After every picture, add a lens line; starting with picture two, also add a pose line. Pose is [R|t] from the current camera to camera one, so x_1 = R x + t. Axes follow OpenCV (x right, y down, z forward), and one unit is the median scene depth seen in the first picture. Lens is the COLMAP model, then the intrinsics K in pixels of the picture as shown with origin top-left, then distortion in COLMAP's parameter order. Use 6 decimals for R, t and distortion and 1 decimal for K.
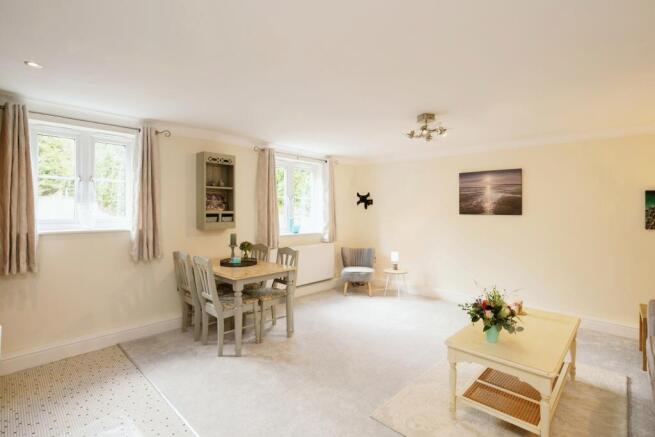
lens RADIAL K [[315.3, 0, 327.6], [0, 315.3, 213.0], [0, 0, 1]] dist [-0.001432, -0.000125]
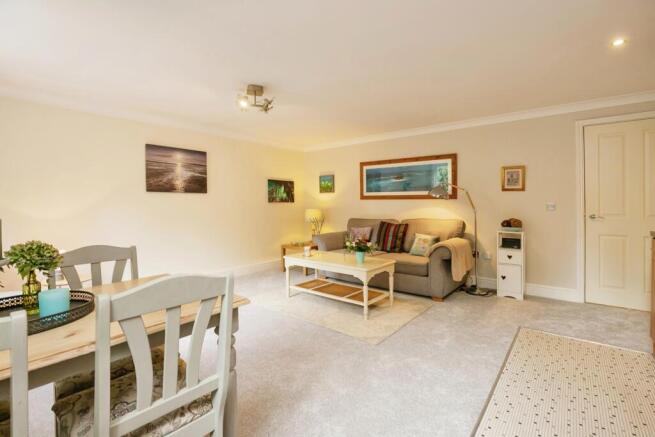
lens RADIAL K [[315.3, 0, 329.5], [0, 315.3, 204.4], [0, 0, 1]] dist [-0.001432, -0.000125]
pose [[-0.090382, -0.002012, 0.995905, -0.519597], [0.018177, 0.999828, 0.003669, 0.047836], [-0.995741, 0.018434, -0.090330, 0.629734]]
